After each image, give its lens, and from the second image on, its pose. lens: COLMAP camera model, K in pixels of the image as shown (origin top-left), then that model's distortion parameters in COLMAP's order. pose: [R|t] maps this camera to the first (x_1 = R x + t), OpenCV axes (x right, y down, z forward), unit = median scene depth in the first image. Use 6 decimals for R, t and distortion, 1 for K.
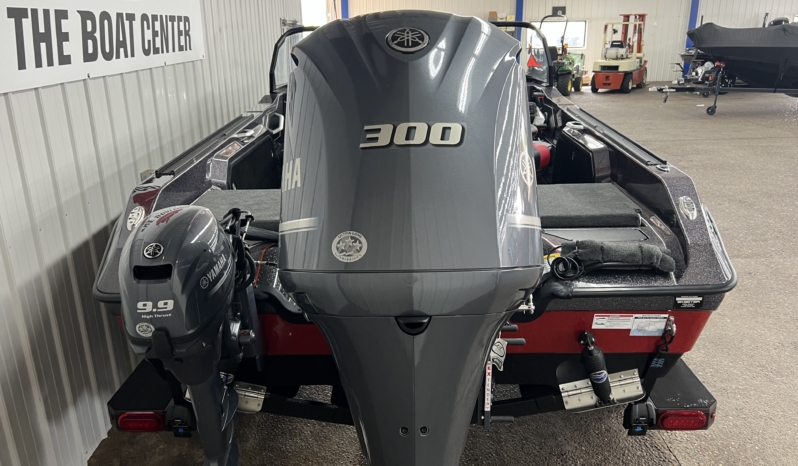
lens RADIAL K [[624.9, 0, 399.4], [0, 624.9, 236.7], [0, 0, 1]] dist [0.030252, -0.026422]
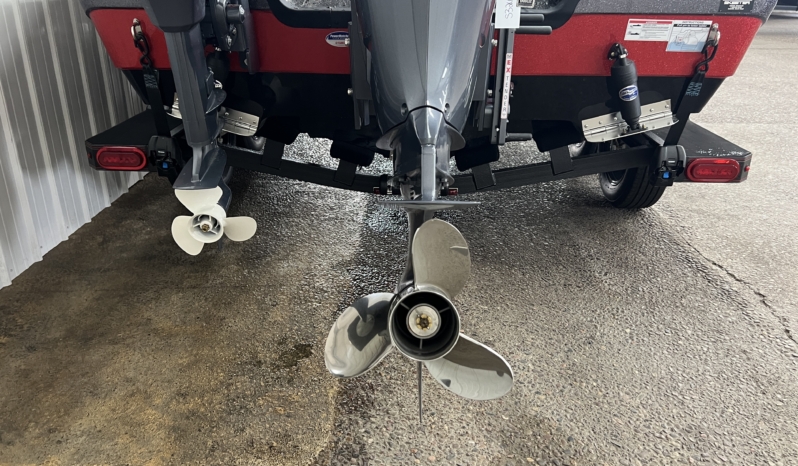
lens RADIAL K [[624.9, 0, 401.3], [0, 624.9, 229.8], [0, 0, 1]] dist [0.030252, -0.026422]
pose [[0.999539, 0.030345, 0.001082, -0.002100], [-0.030347, 0.997146, 0.069134, 0.332623], [0.001019, -0.069135, 0.997607, 0.083970]]
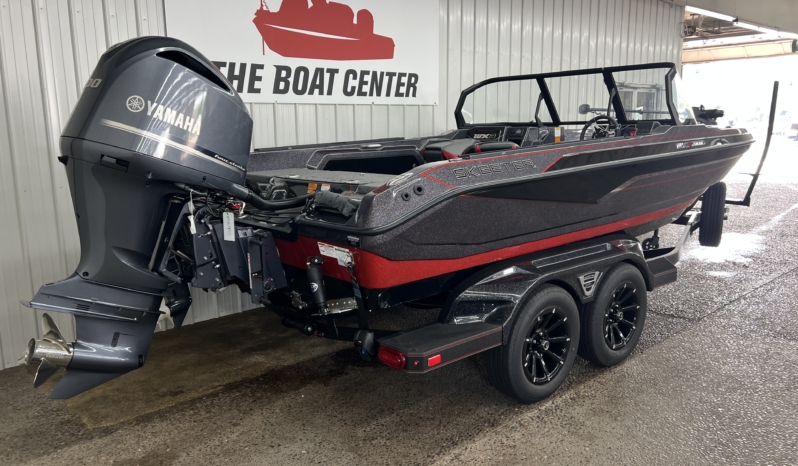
lens RADIAL K [[624.9, 0, 399.4], [0, 624.9, 231.4], [0, 0, 1]] dist [0.030252, -0.026422]
pose [[0.681132, 0.132294, -0.720109, 1.299024], [-0.229395, 0.972580, -0.038302, 0.101573], [0.695297, 0.191278, 0.692803, 0.137543]]
